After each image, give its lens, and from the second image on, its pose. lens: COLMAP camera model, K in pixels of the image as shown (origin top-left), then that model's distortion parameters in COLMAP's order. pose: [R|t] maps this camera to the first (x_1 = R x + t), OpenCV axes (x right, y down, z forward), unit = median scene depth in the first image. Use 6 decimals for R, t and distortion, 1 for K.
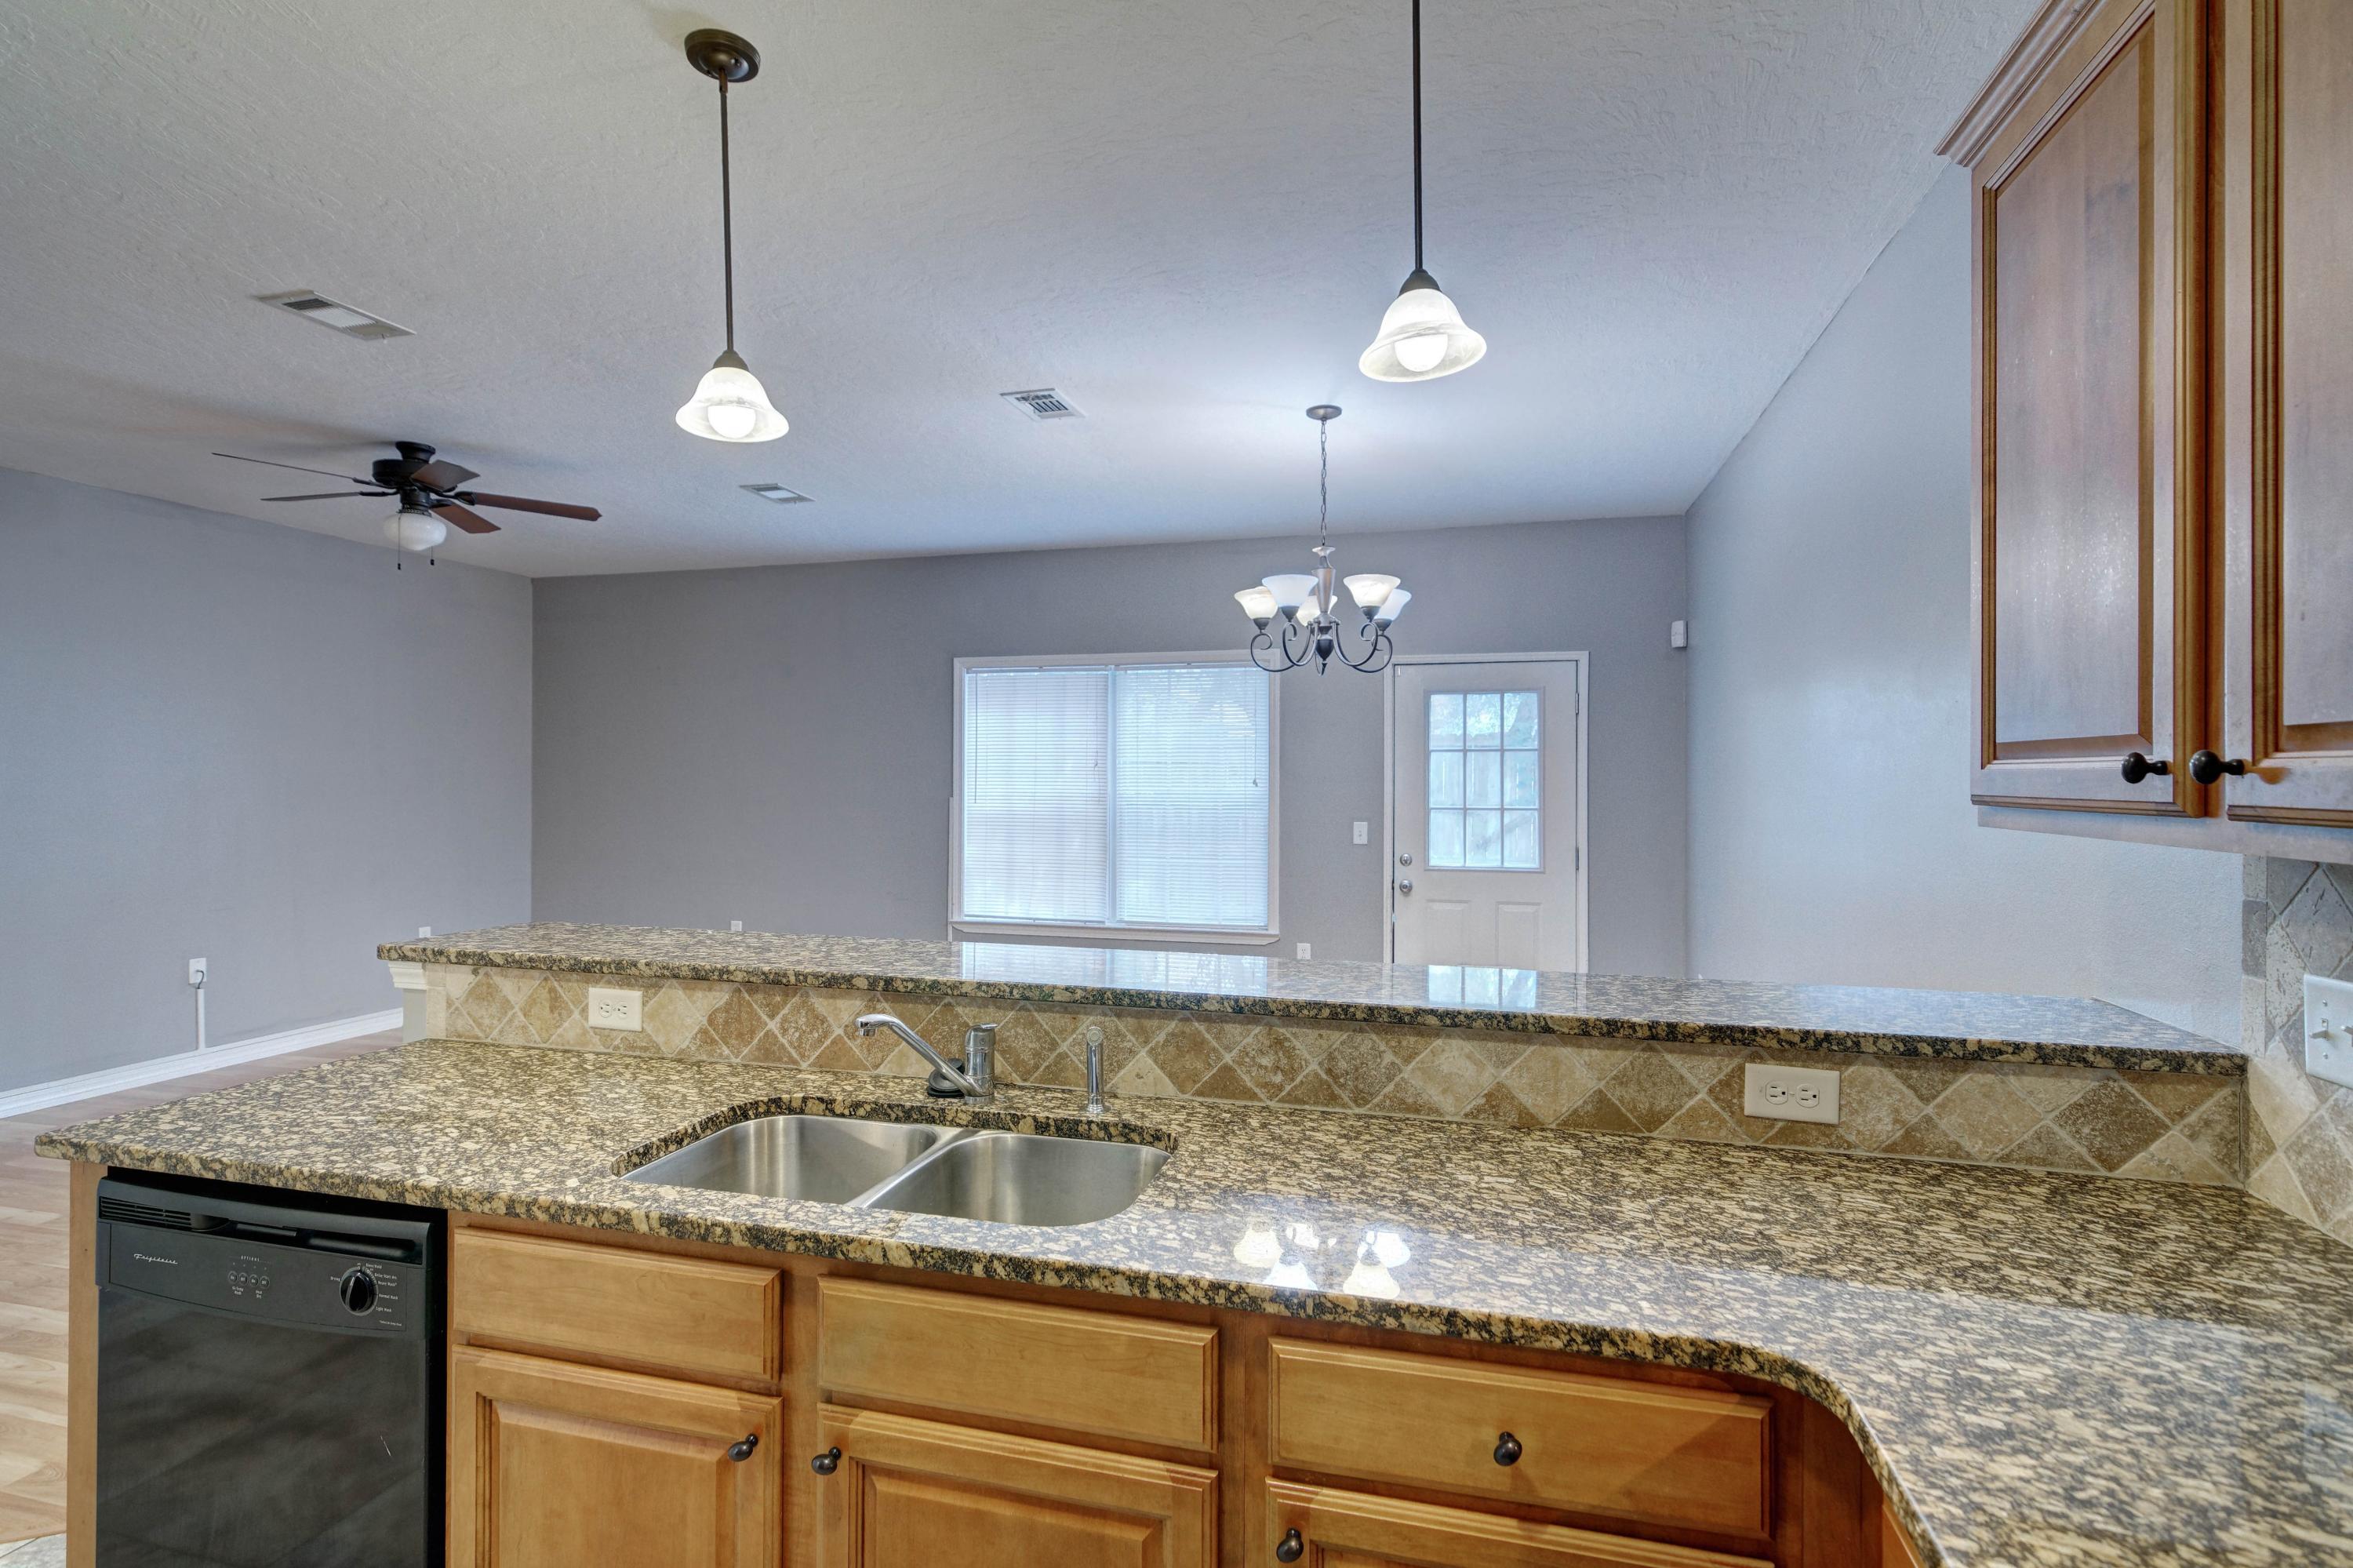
lens RADIAL K [[1126.1, 0, 1174.8], [0, 1126.1, 779.8], [0, 0, 1]] dist [0.008255, -0.001705]
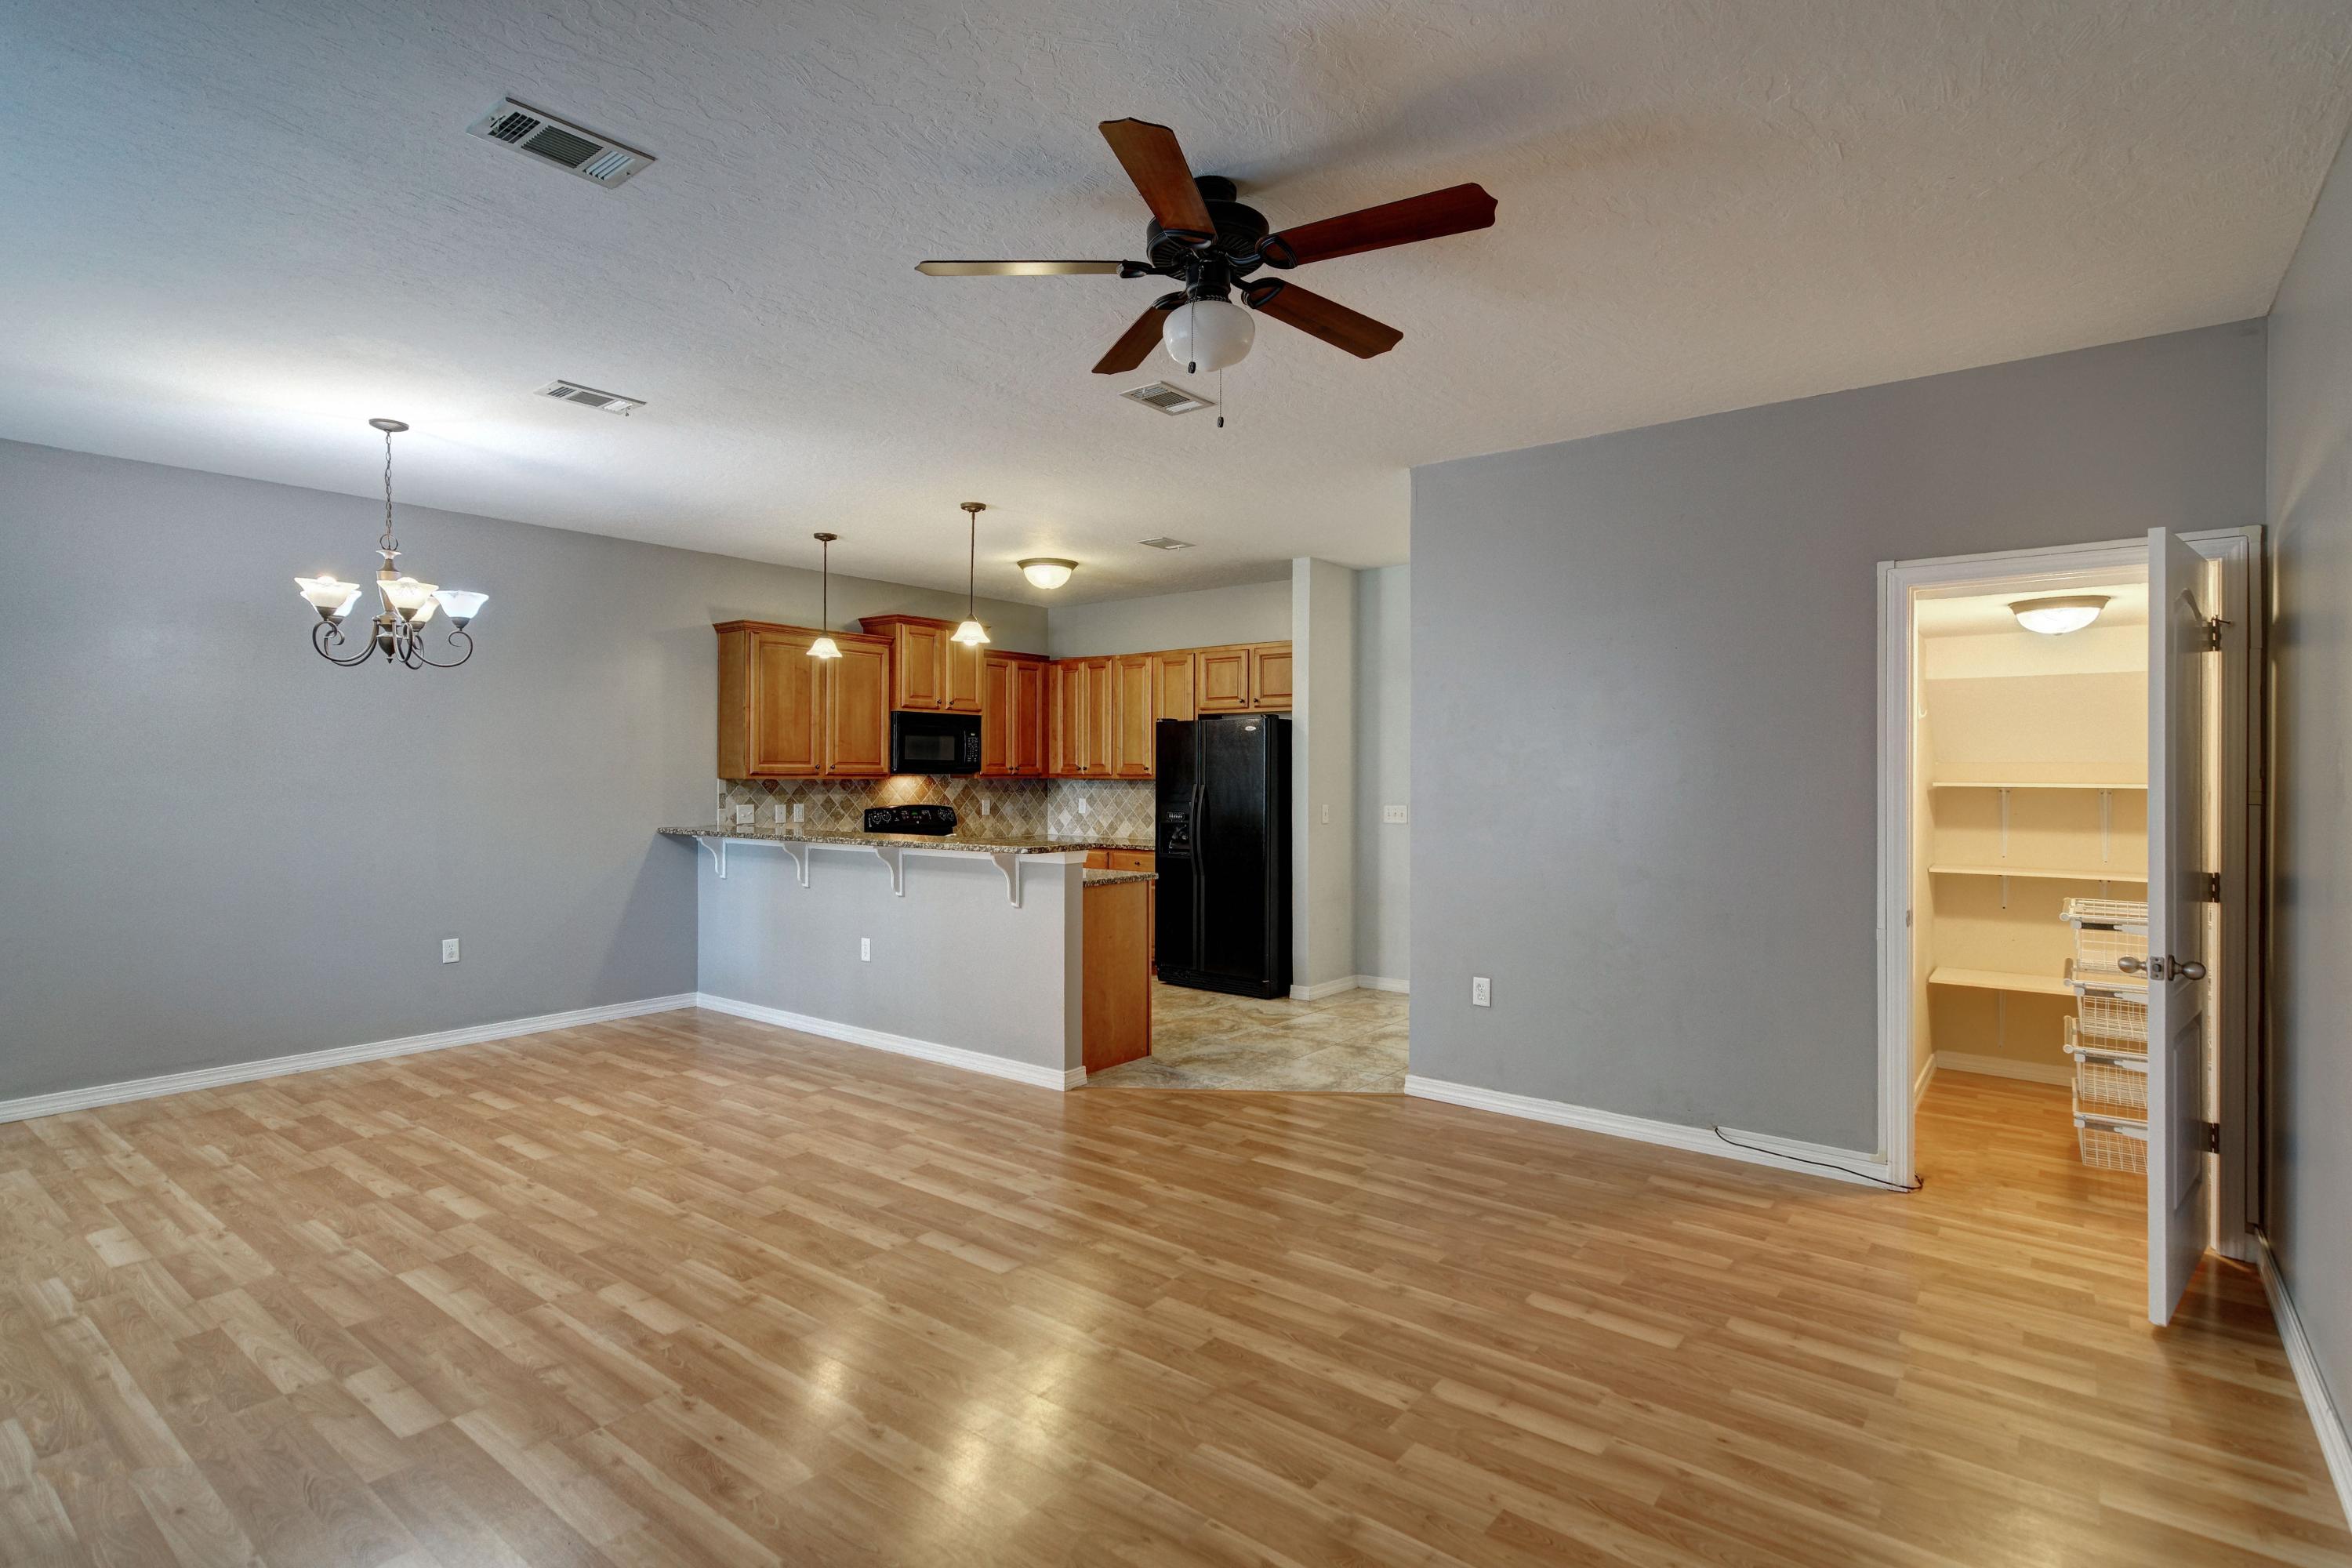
lens RADIAL K [[1148.4, 0, 1178.6], [0, 1148.4, 776.5], [0, 0, 1]] dist [0.003823, -0.000603]
pose [[-0.923183, -0.005885, 0.384316, -2.248254], [-0.004029, 0.999976, 0.005634, -0.000523], [-0.384340, 0.003653, -0.923185, 3.931891]]
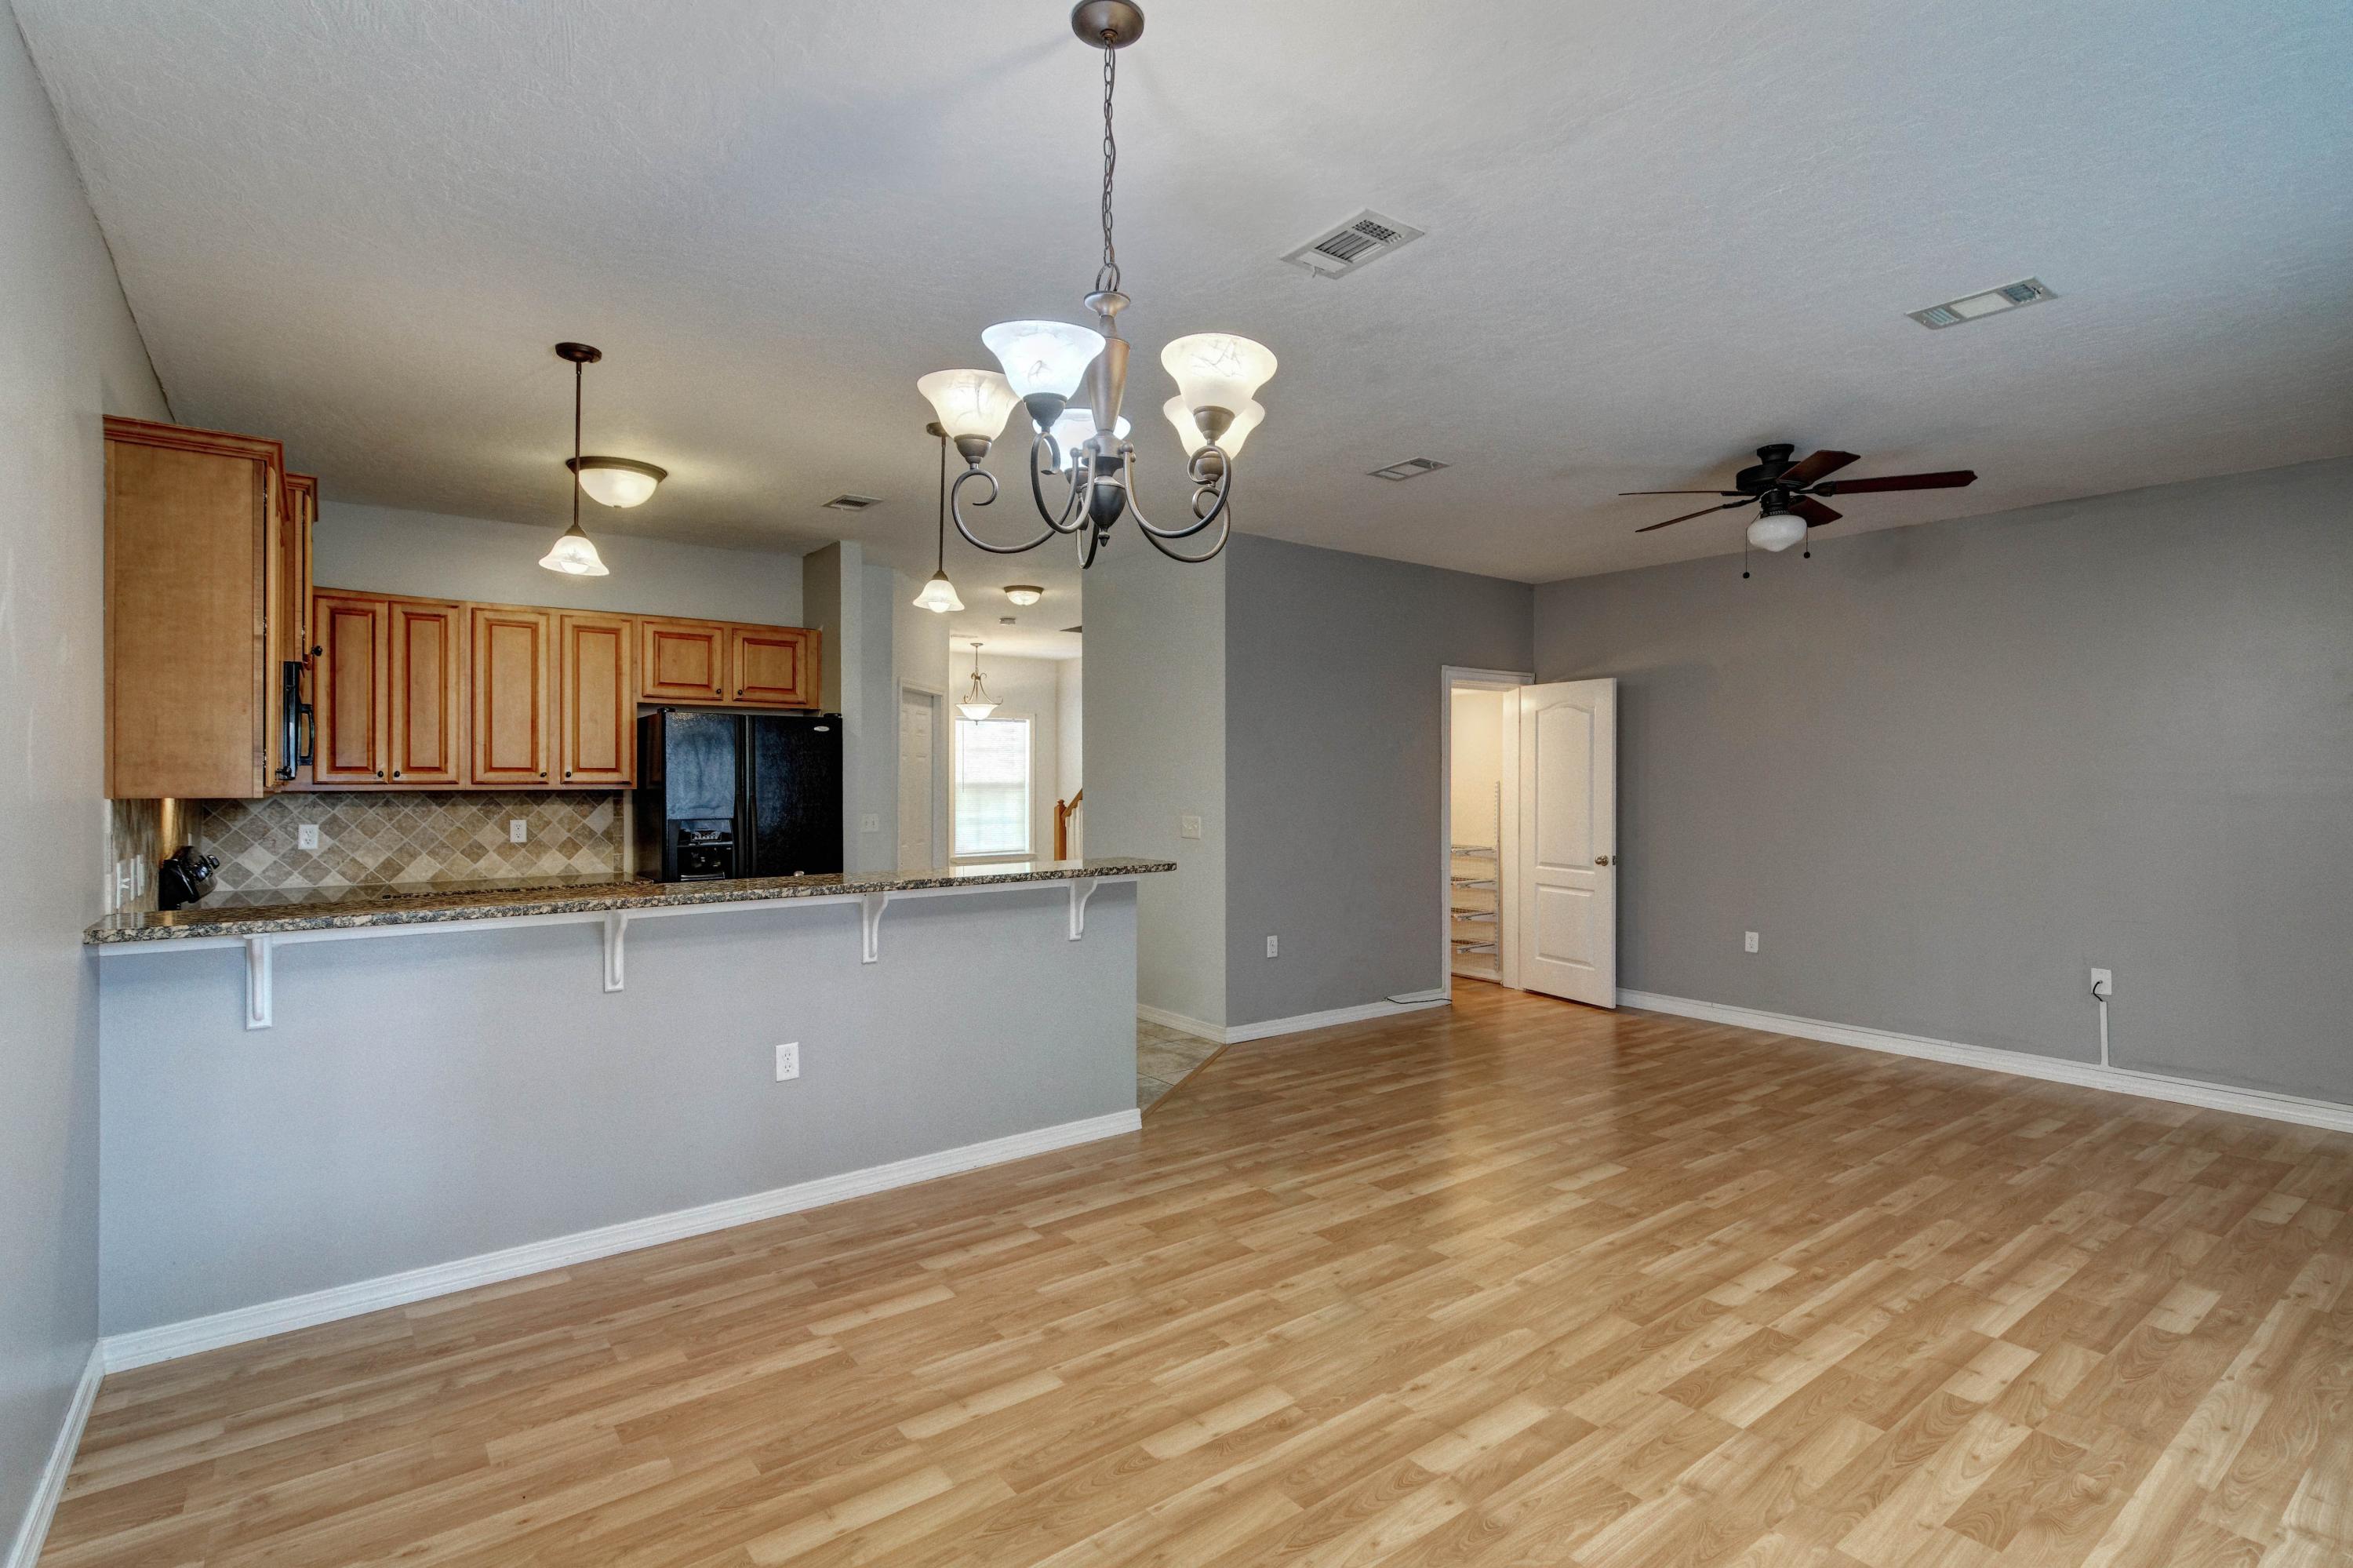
lens RADIAL K [[1126.1, 0, 1174.8], [0, 1126.1, 779.8], [0, 0, 1]] dist [0.008255, -0.001705]
pose [[-0.606379, -0.002232, -0.795173, 1.148489], [-0.002274, 0.999997, -0.001072, 0.007625], [0.795173, 0.001159, -0.606382, 3.010602]]
